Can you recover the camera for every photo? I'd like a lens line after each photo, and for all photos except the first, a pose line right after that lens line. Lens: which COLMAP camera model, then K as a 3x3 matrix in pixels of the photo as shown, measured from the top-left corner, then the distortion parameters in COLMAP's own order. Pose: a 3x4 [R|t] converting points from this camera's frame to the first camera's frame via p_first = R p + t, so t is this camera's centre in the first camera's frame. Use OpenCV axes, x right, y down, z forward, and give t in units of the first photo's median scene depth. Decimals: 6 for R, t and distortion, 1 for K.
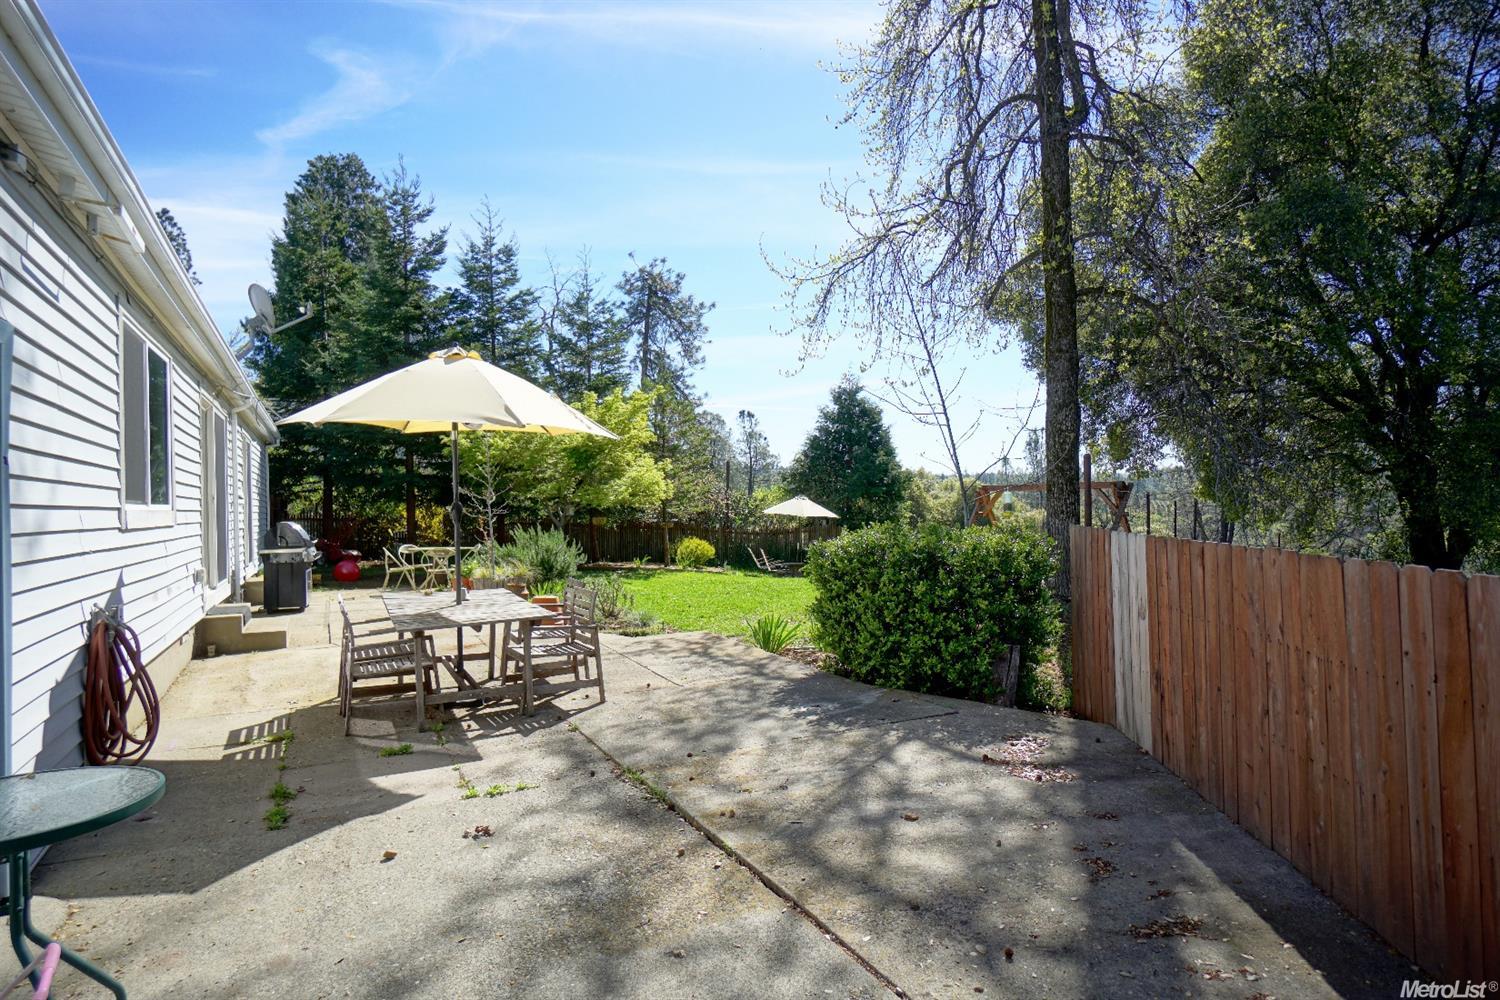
lens RADIAL K [[912.2, 0, 750.3], [0, 912.2, 499.4], [0, 0, 1]] dist [-0.005588, -0.000065]
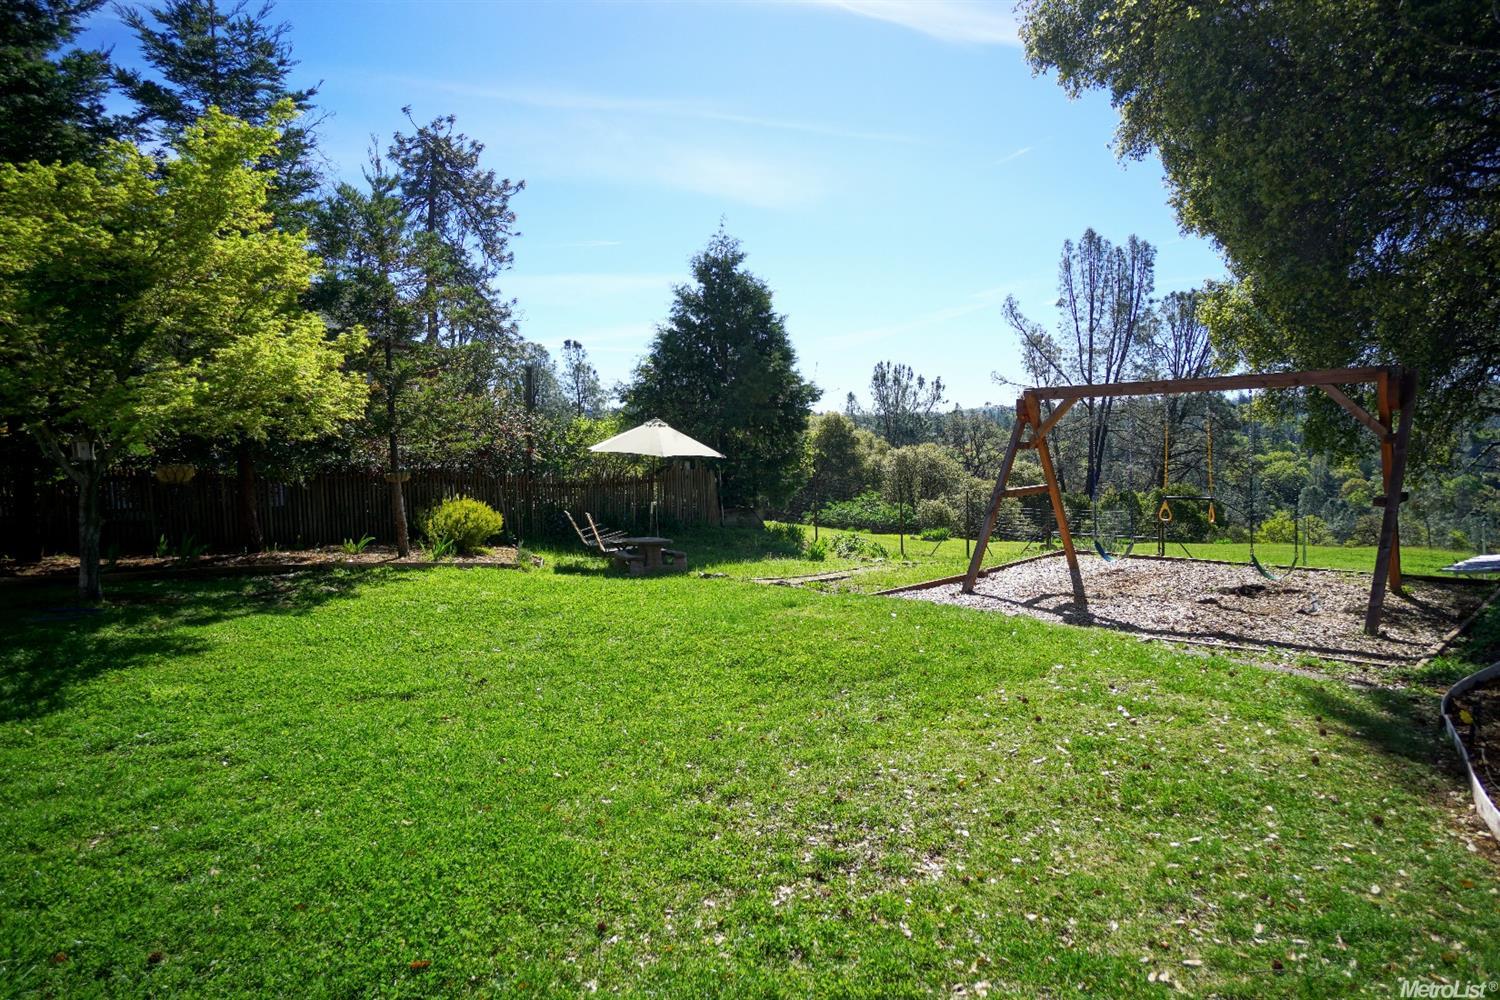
lens RADIAL K [[912.2, 0, 748.6], [0, 912.2, 494.3], [0, 0, 1]] dist [-0.005588, -0.000065]
pose [[0.983585, -0.021377, 0.179176, 0.004681], [0.010871, 0.998174, 0.059414, 0.004305], [-0.180119, -0.056491, 0.982021, 0.202078]]
